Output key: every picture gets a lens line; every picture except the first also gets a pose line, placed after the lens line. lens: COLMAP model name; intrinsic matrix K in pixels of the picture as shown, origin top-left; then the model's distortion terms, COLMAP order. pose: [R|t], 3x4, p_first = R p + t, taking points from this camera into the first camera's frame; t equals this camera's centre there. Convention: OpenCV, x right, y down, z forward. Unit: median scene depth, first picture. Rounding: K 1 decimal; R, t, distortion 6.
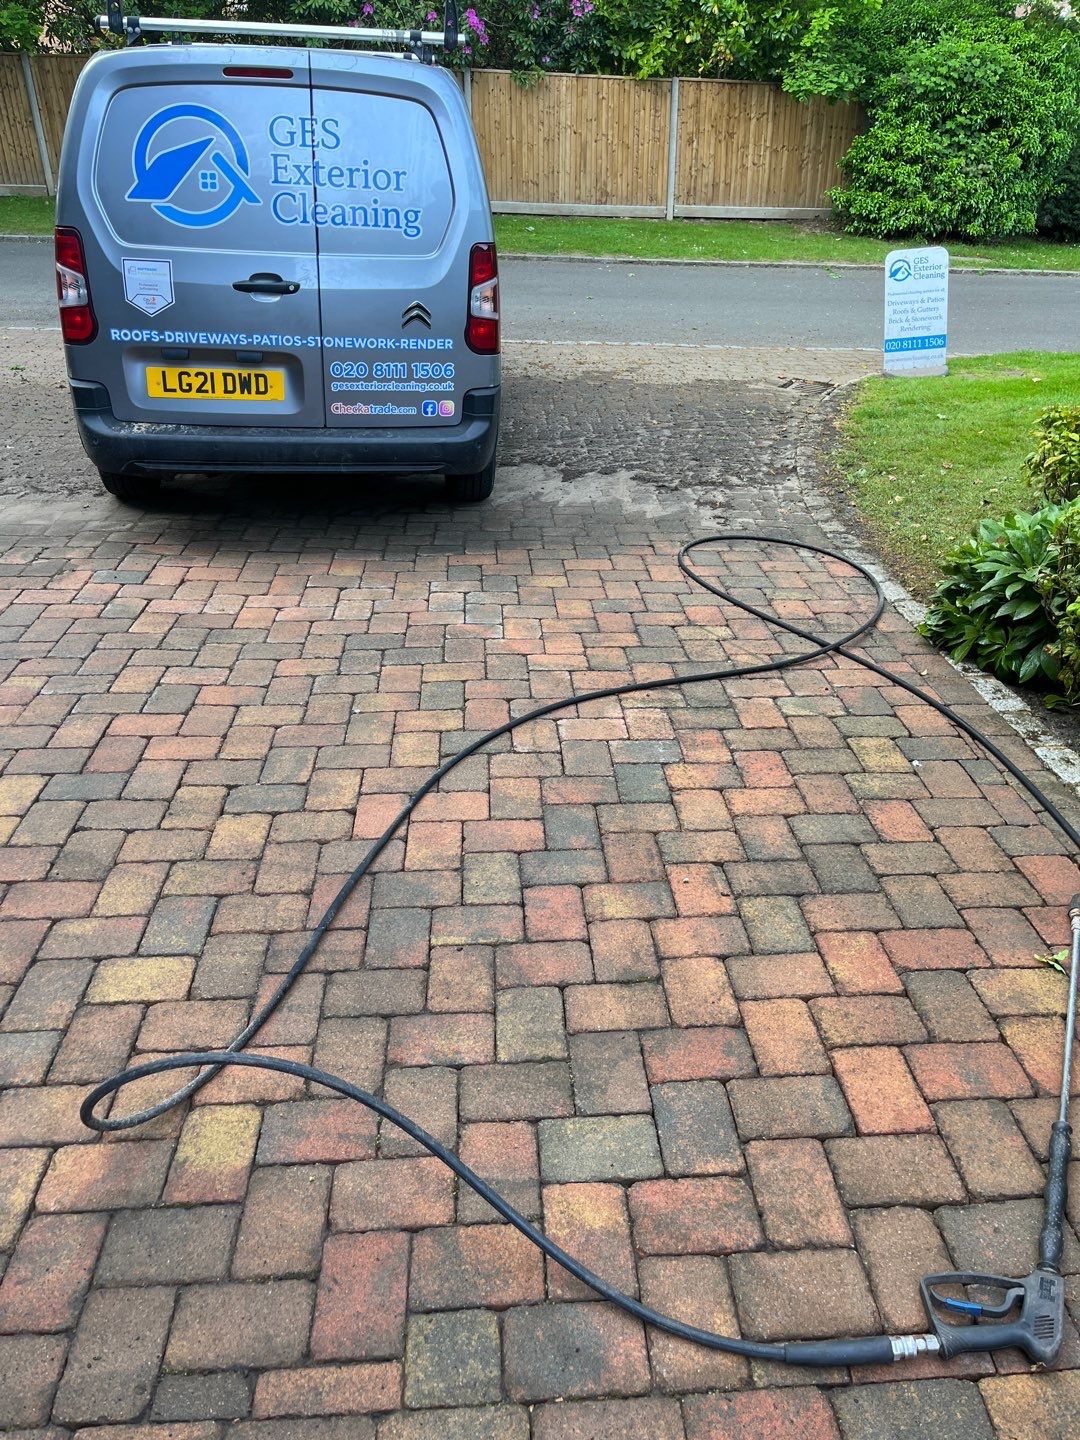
lens RADIAL K [[1082.0, 0, 537.6], [0, 1082.0, 670.5], [0, 0, 1]] dist [0.101280, -0.177538]
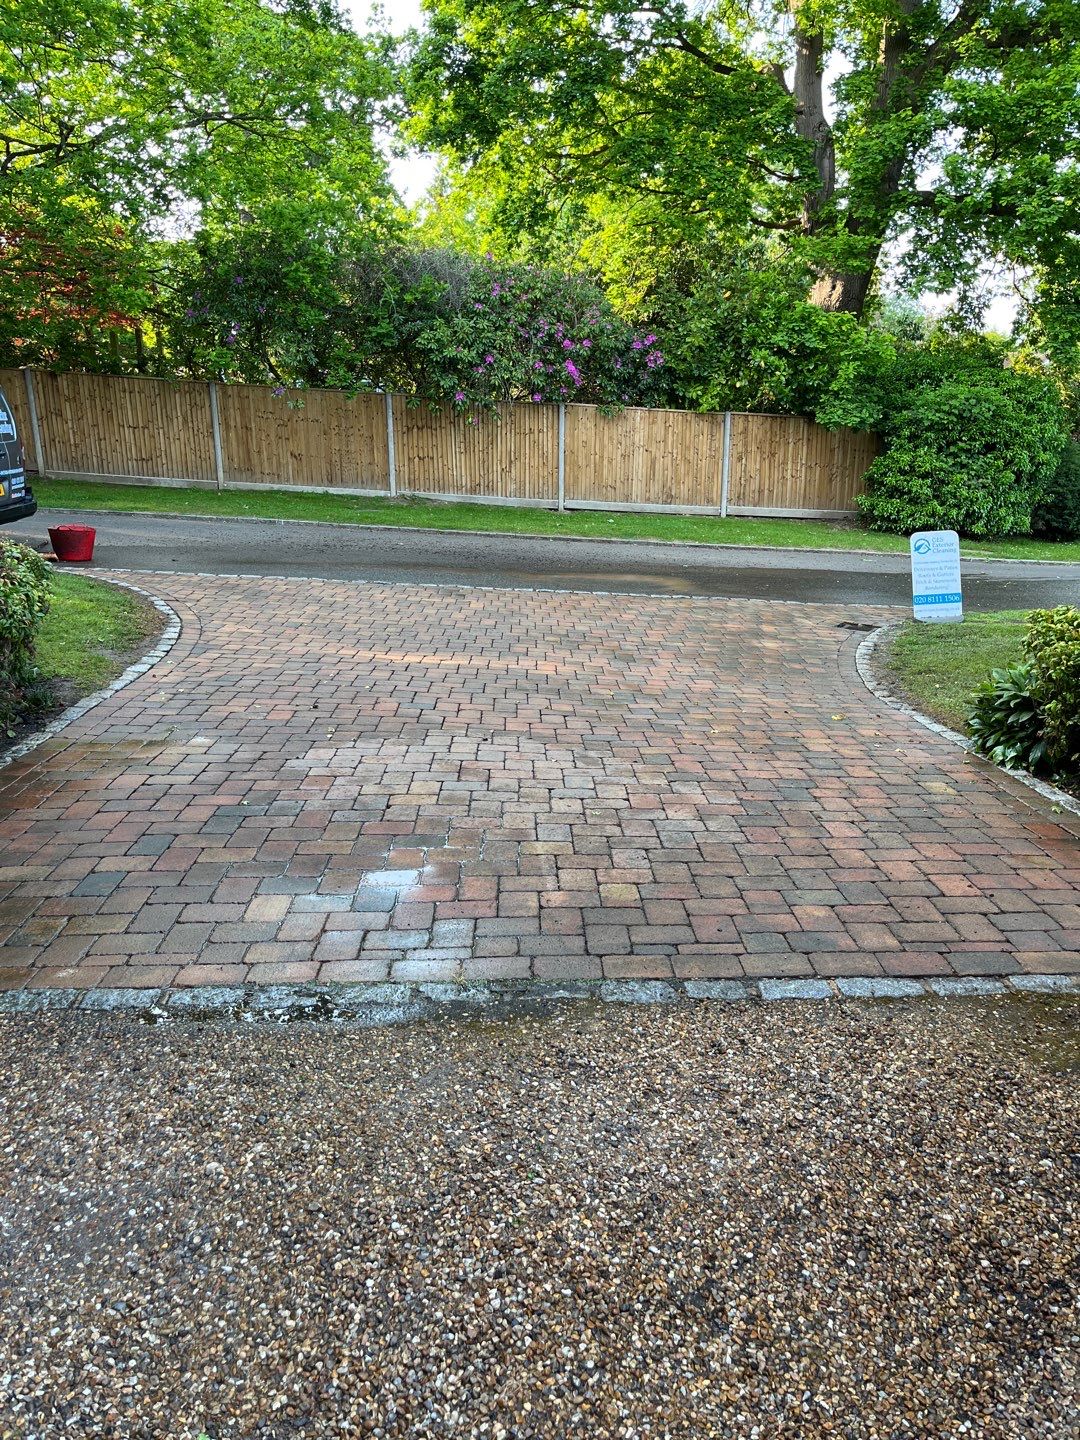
lens RADIAL K [[1082.0, 0, 537.6], [0, 1082.0, 670.5], [0, 0, 1]] dist [0.101280, -0.177538]
pose [[0.999332, 0.026598, -0.025070, -0.055329], [-0.032136, 0.966161, -0.255932, 0.075843], [0.017414, 0.256566, 0.966370, -0.140691]]
